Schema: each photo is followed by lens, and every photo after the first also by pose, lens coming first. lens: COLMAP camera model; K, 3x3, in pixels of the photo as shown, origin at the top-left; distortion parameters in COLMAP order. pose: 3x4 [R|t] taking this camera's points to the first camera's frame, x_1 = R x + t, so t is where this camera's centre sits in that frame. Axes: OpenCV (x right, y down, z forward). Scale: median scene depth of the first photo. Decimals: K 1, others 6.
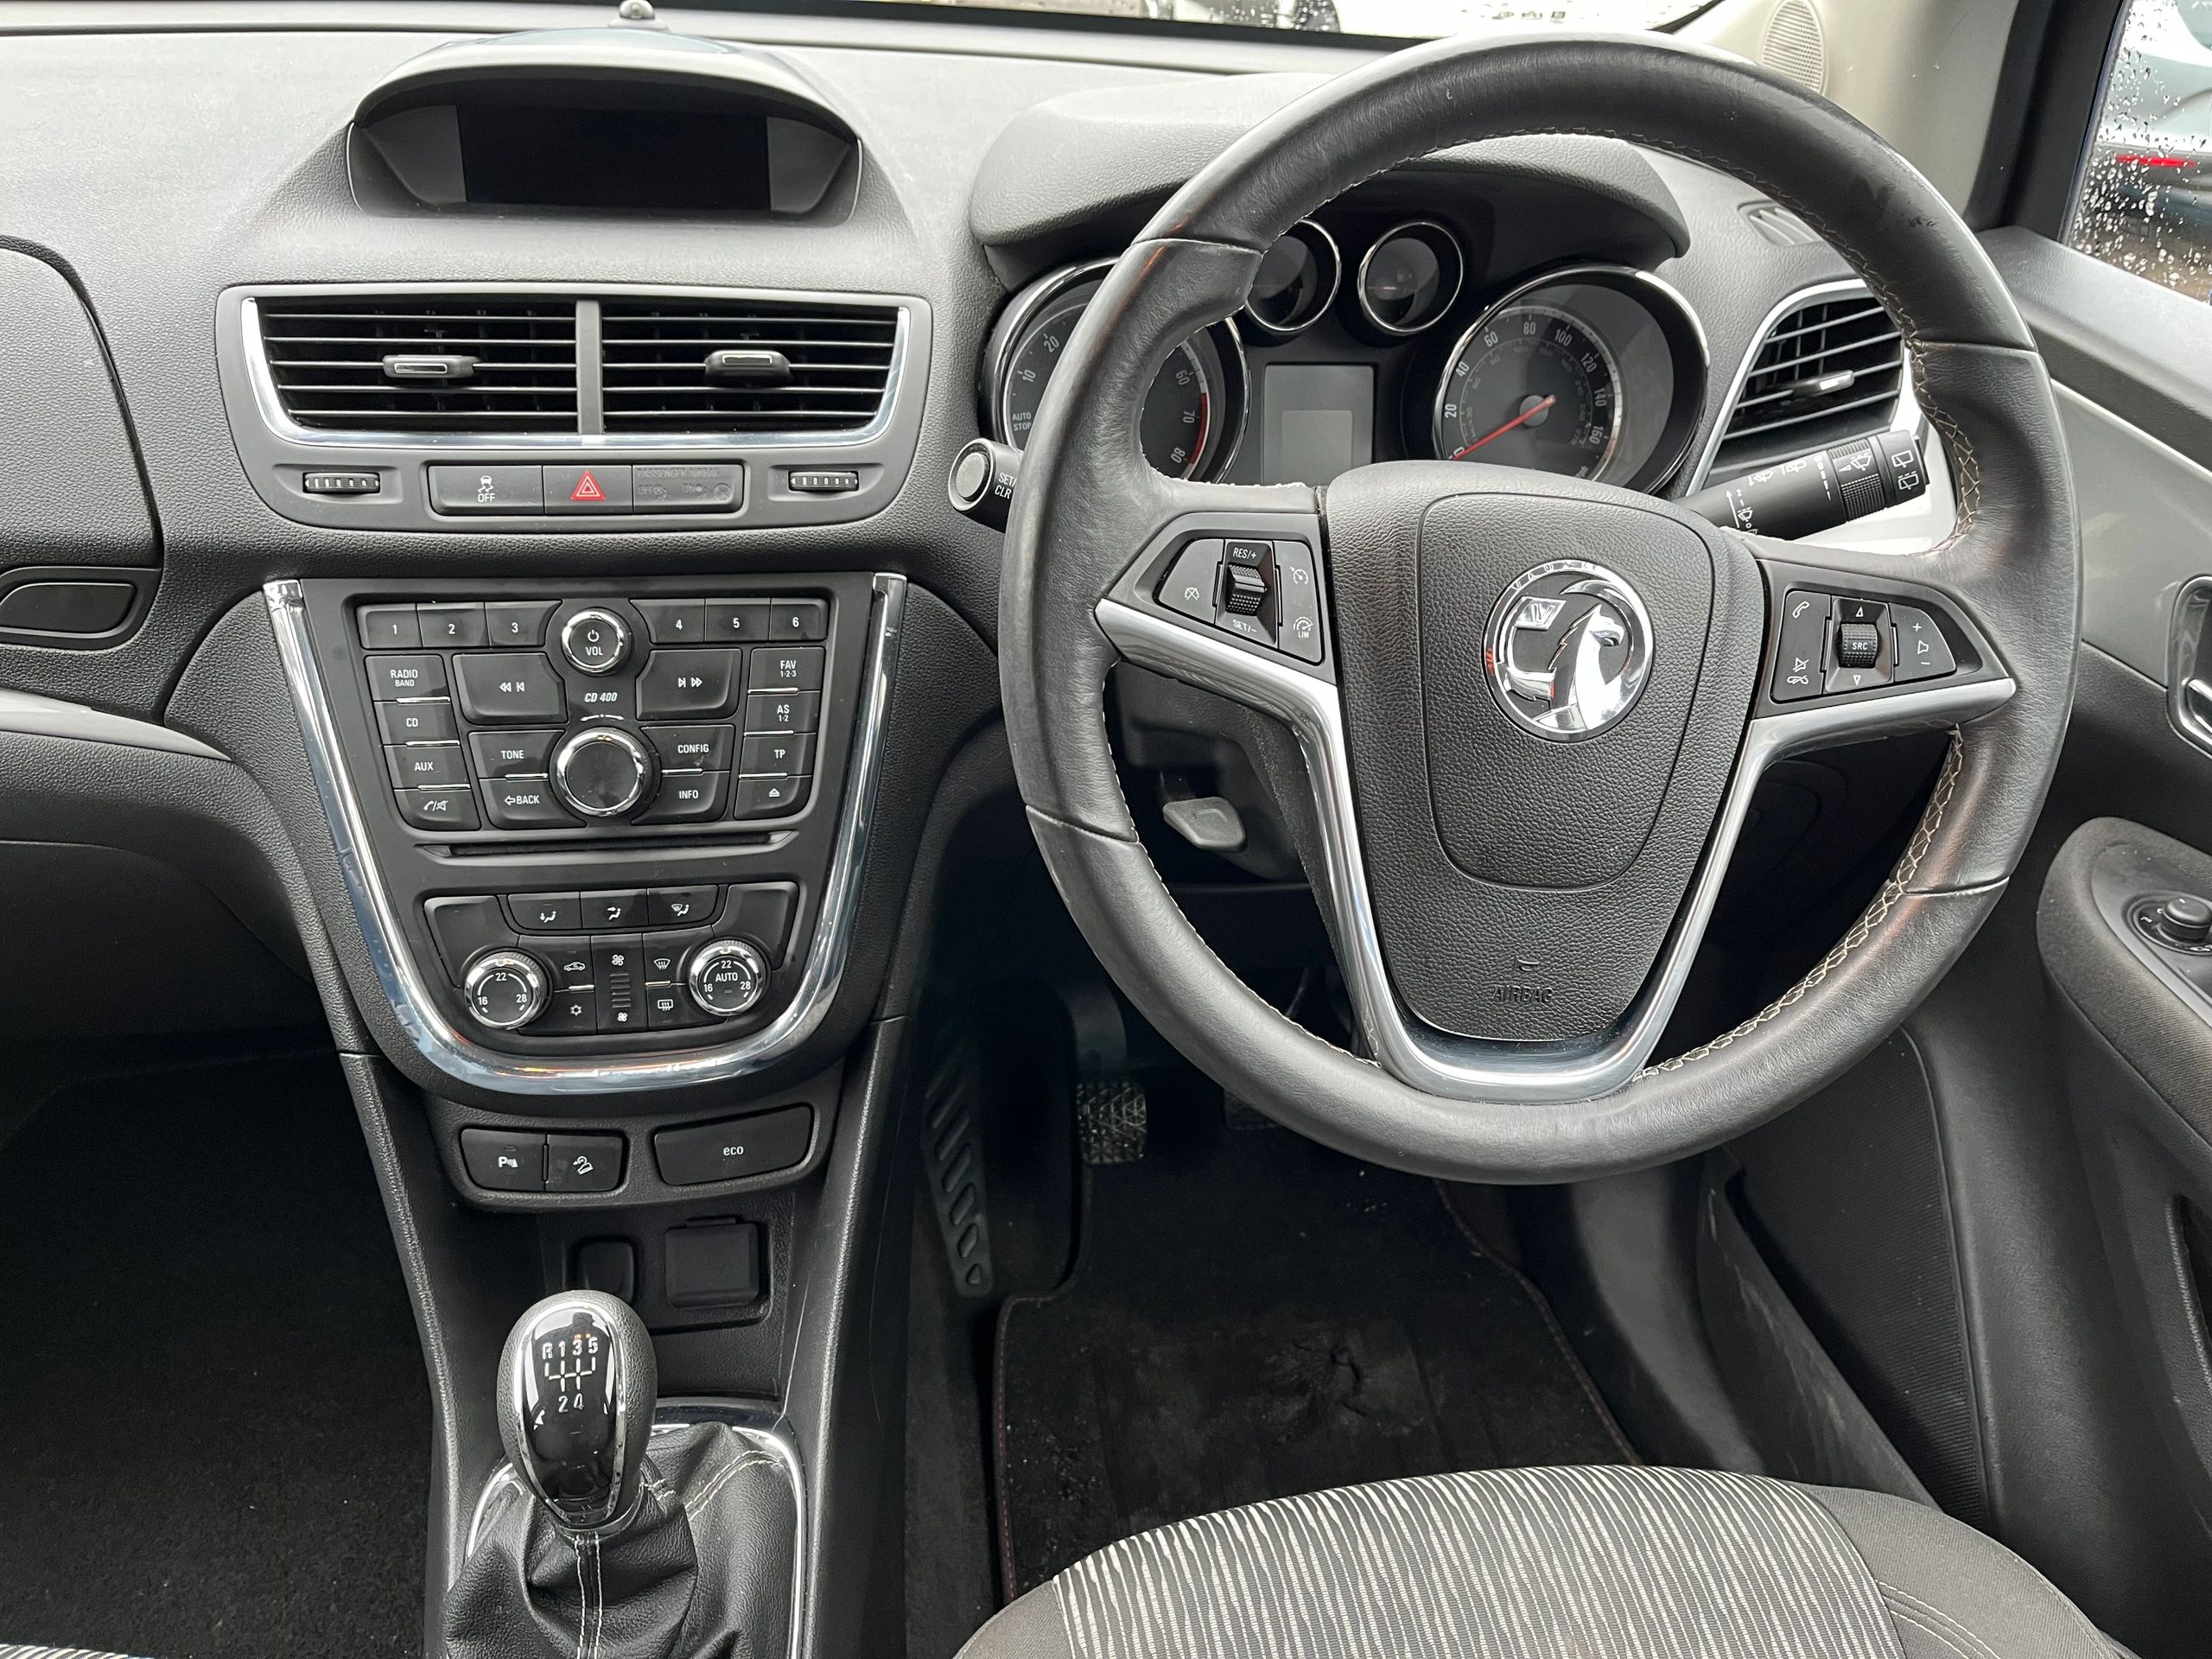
lens RADIAL K [[1676.6, 0, 1100.6], [0, 1676.6, 830.9], [0, 0, 1]] dist [0.076655, -0.105352]
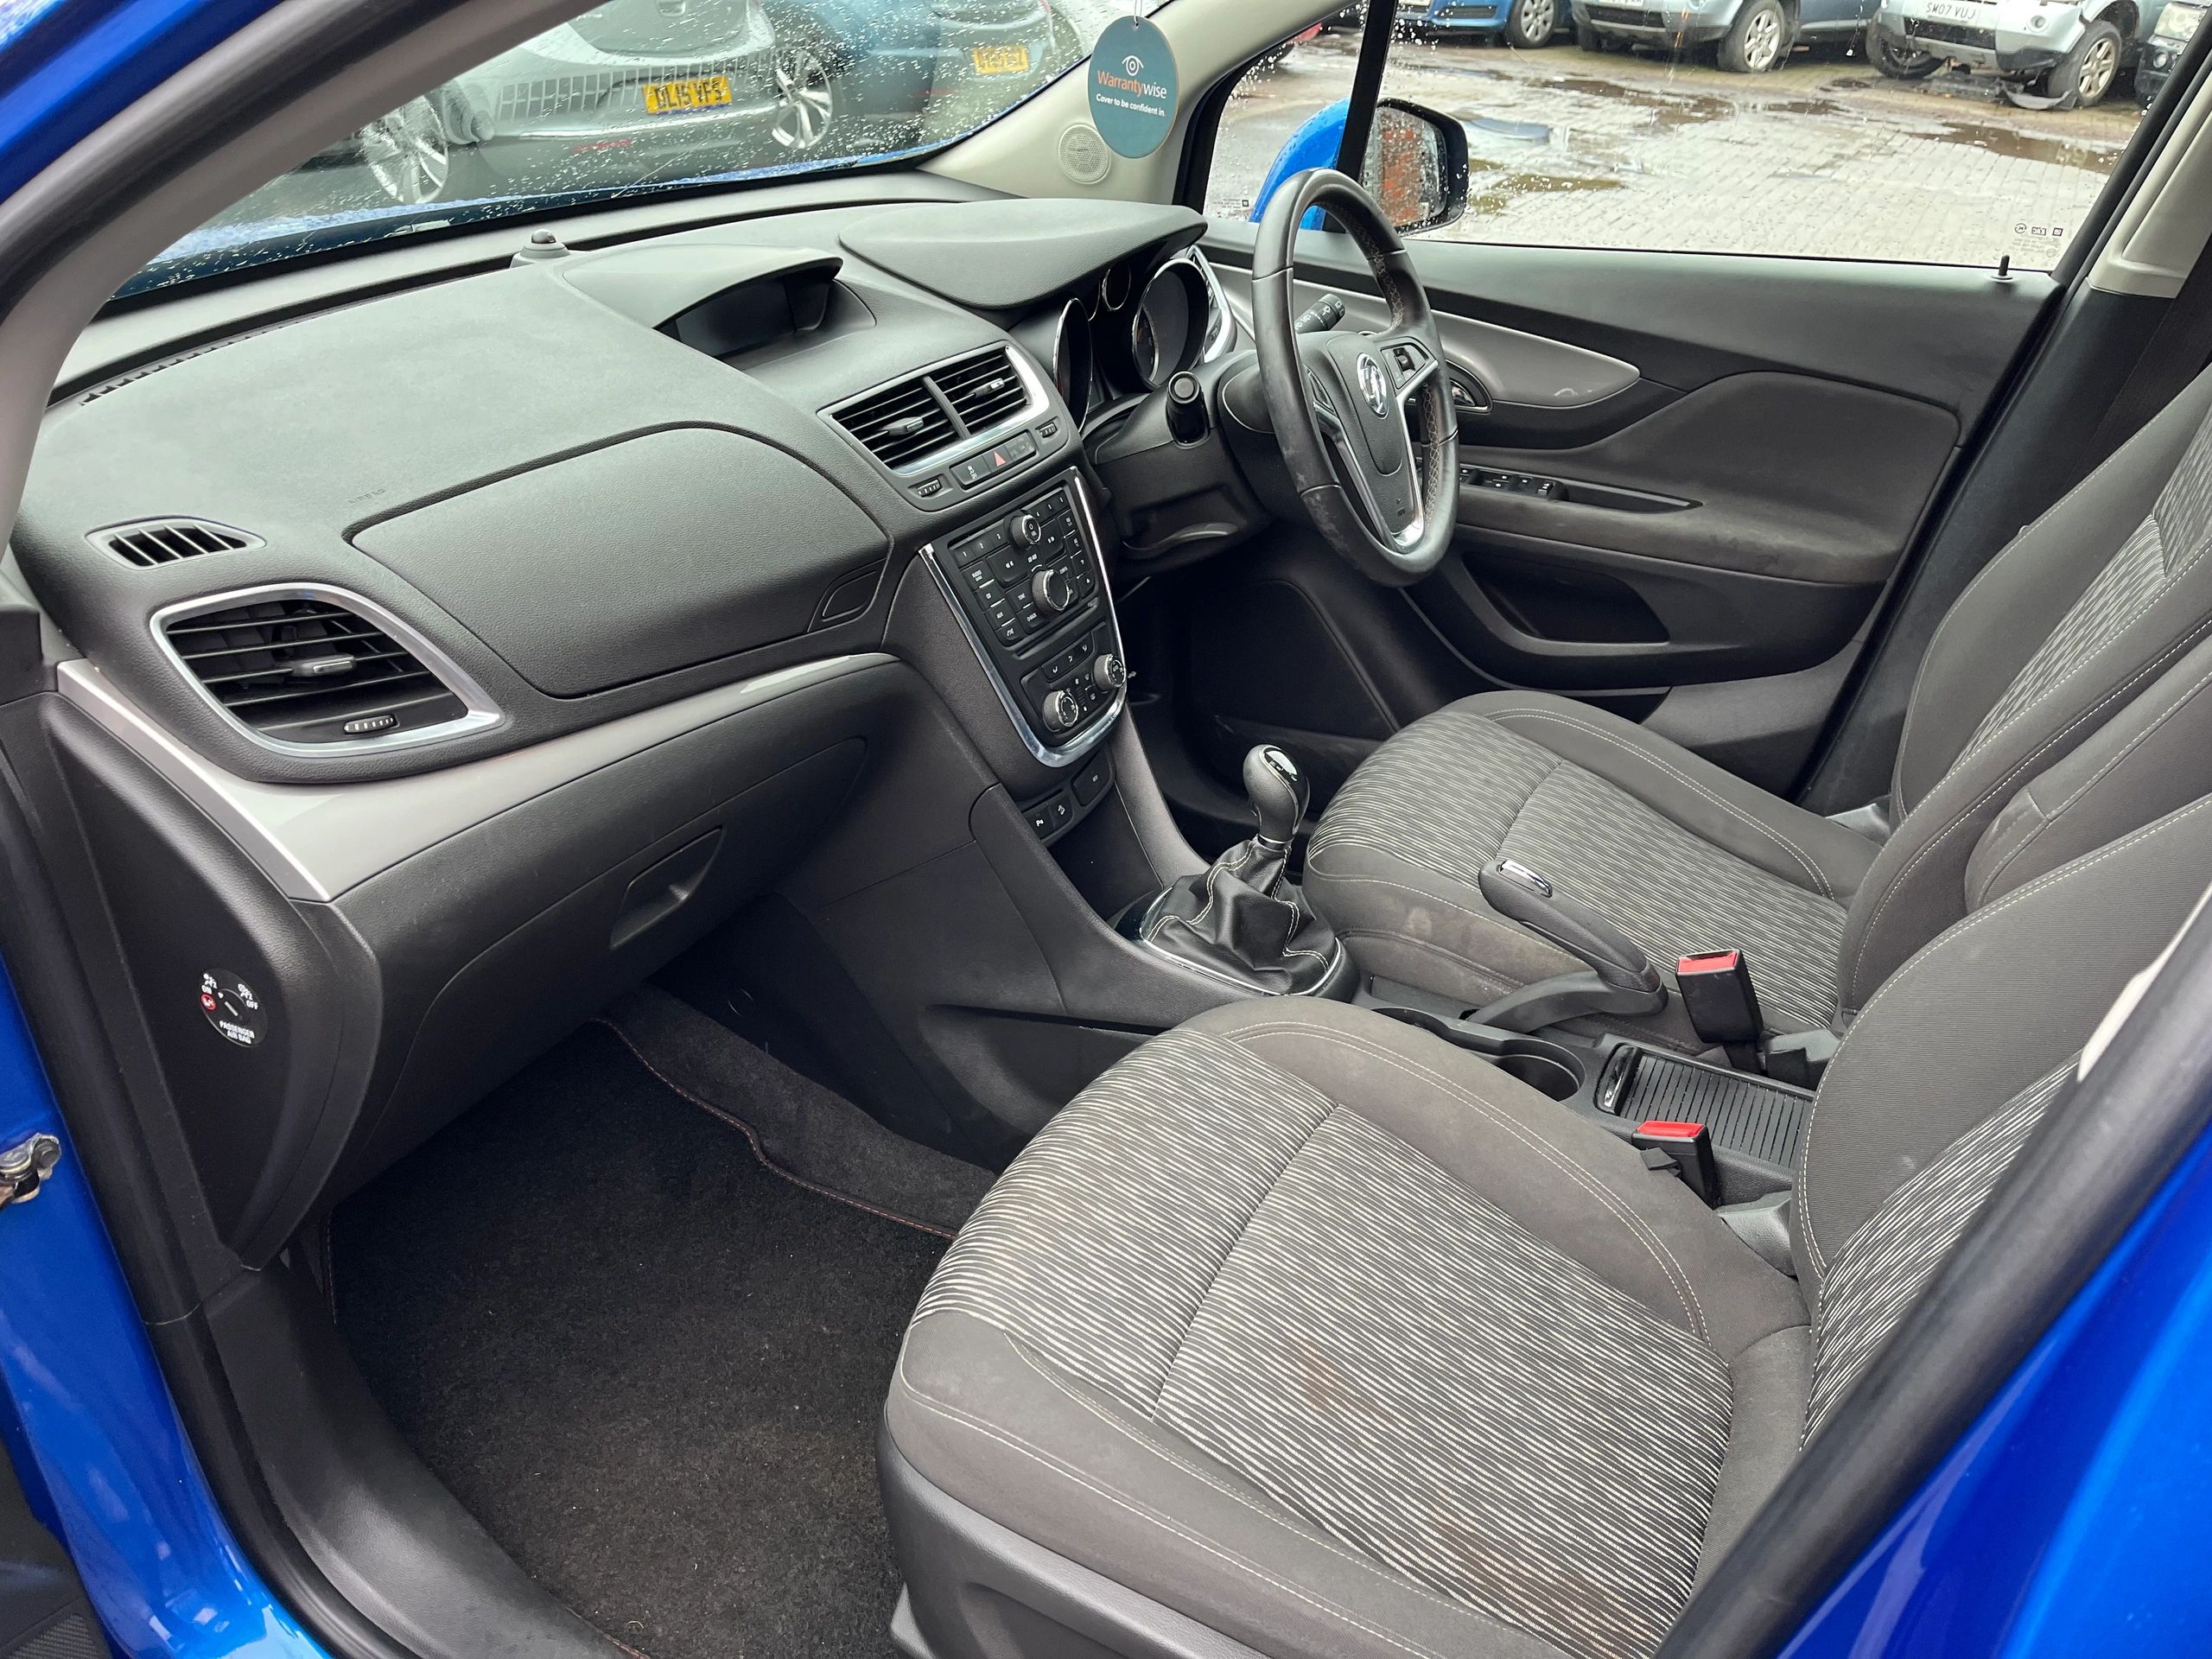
lens RADIAL K [[1676.6, 0, 1100.6], [0, 1676.6, 830.9], [0, 0, 1]] dist [0.076655, -0.105352]
pose [[0.596079, -0.422894, 0.682533, -1.735521], [0.426795, 0.886901, 0.176786, -0.109153], [-0.680100, 0.185923, 0.709152, -0.404846]]
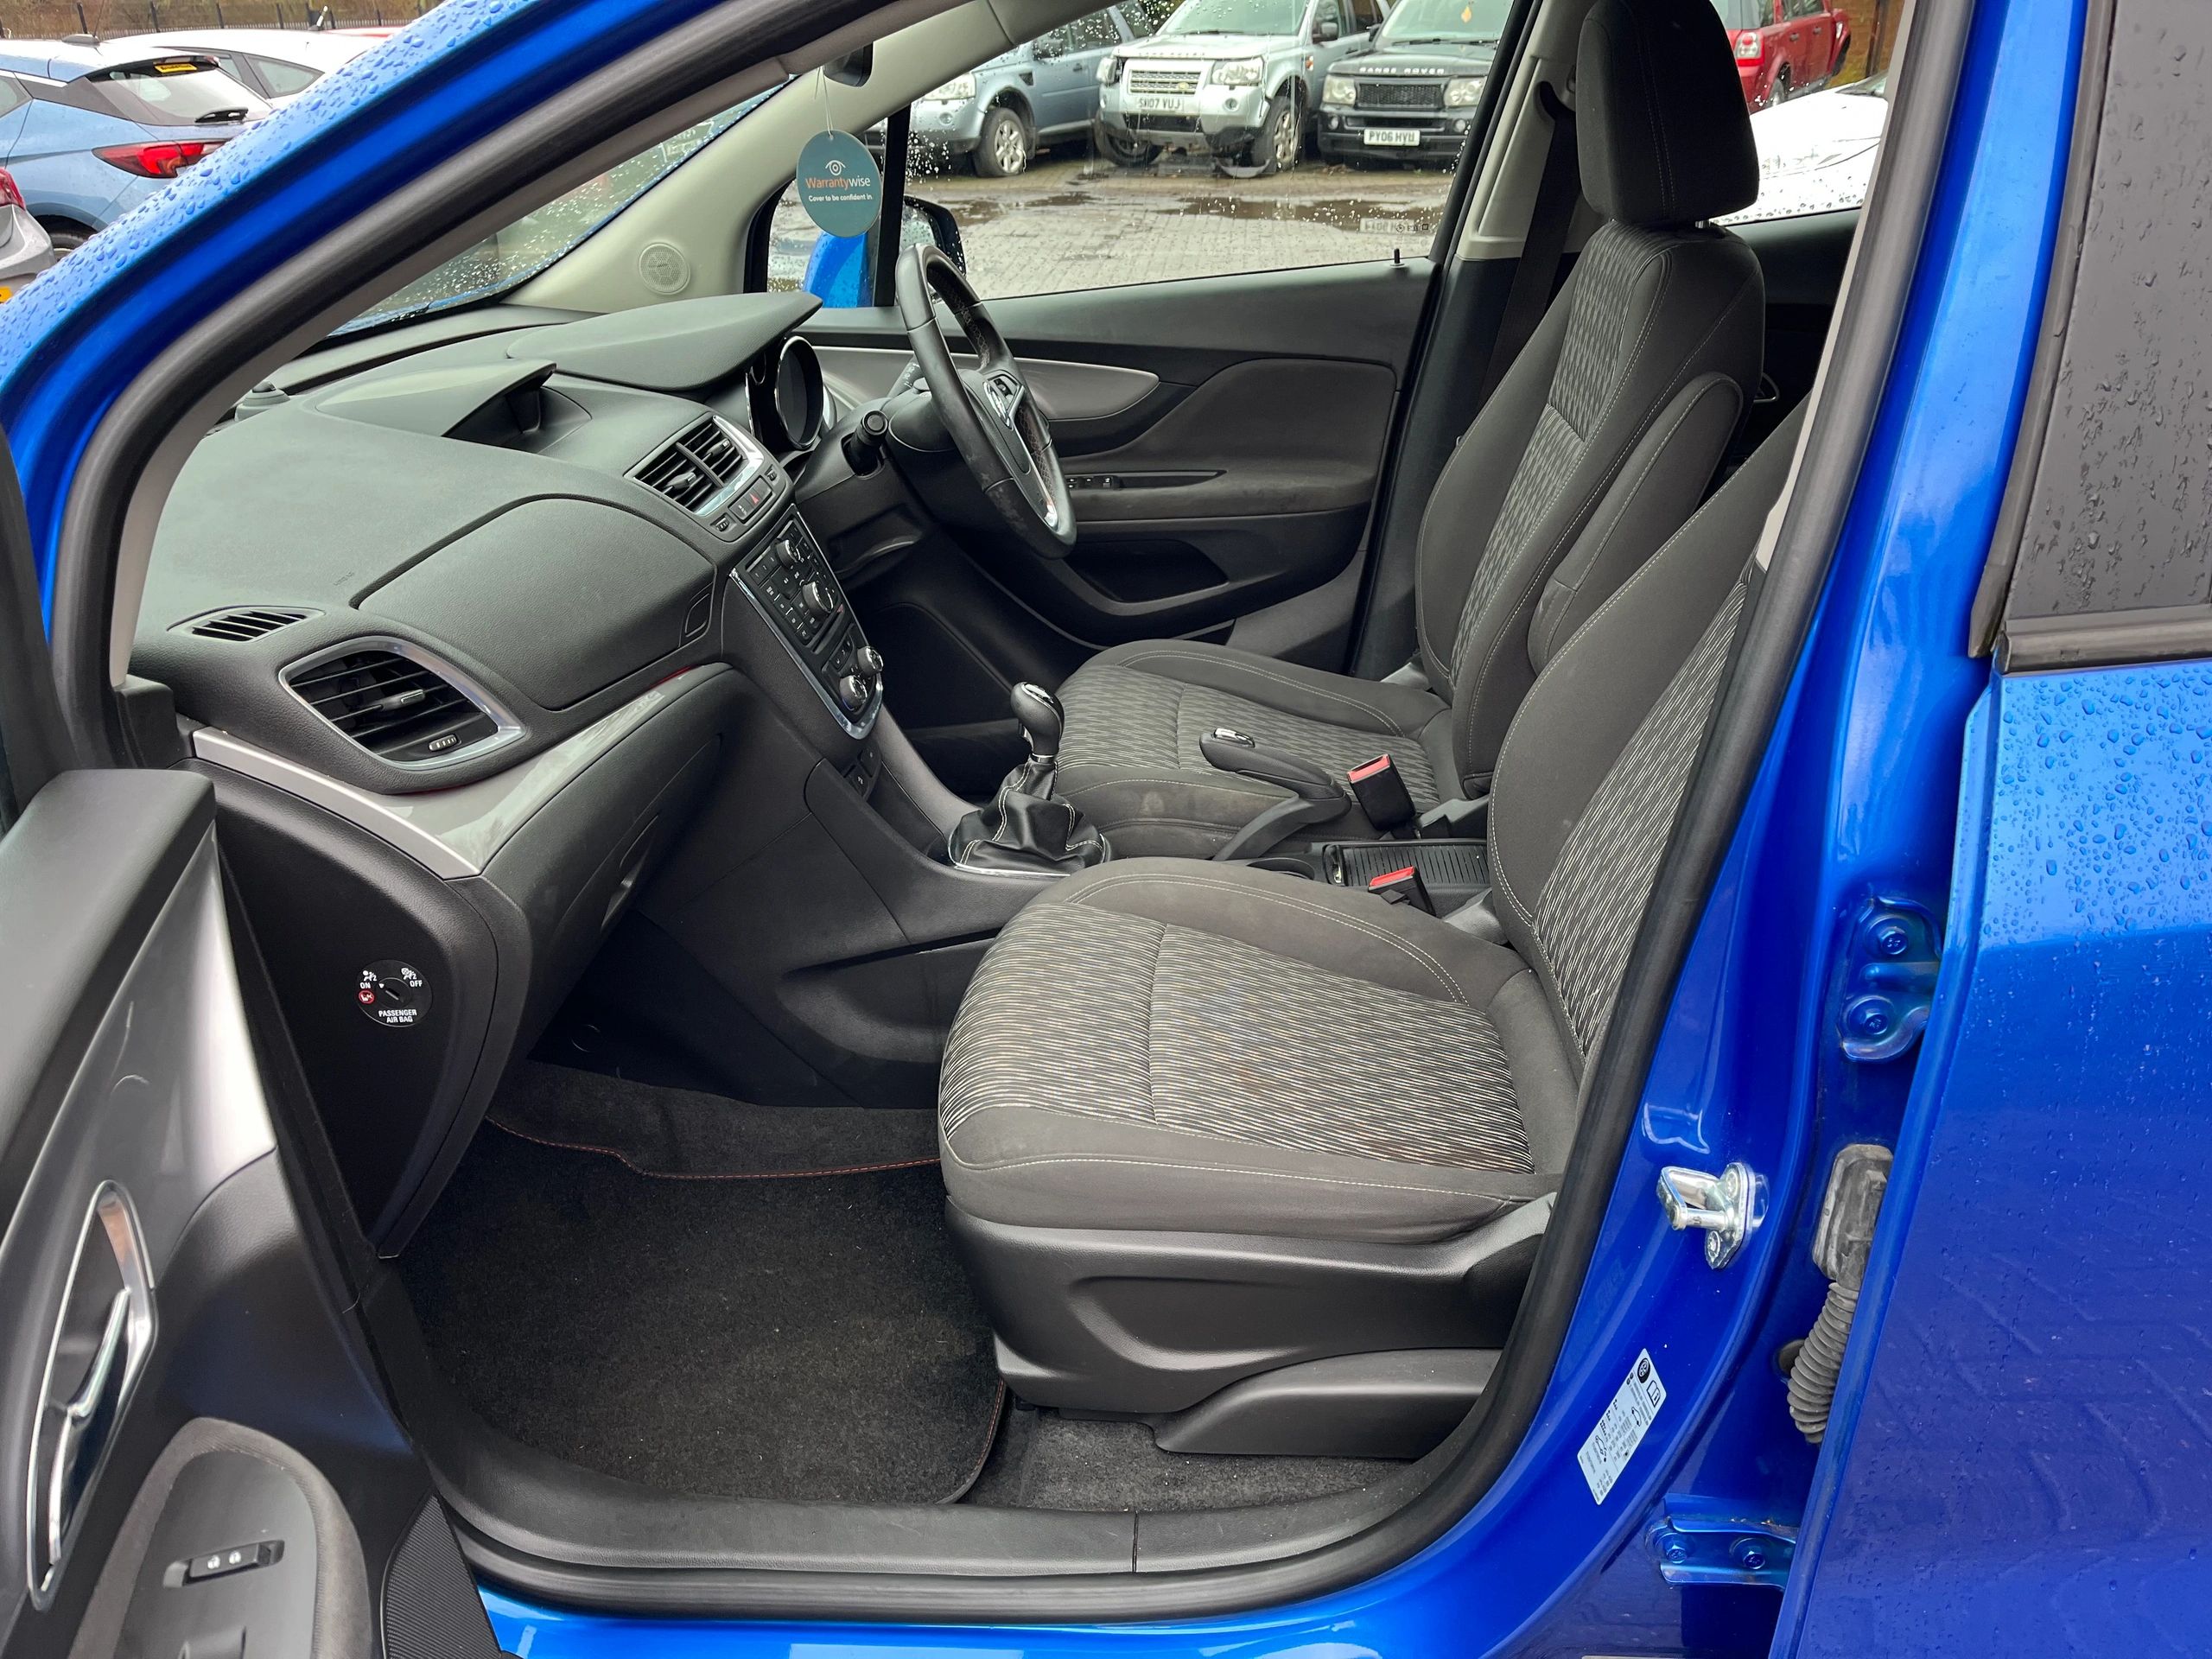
lens RADIAL K [[1676.6, 0, 1100.6], [0, 1676.6, 830.9], [0, 0, 1]] dist [0.076655, -0.105352]
pose [[0.223878, -0.476339, 0.850282, -2.406684], [0.563120, 0.775286, 0.286057, -0.238112], [-0.795471, 0.414769, 0.441806, -0.254824]]
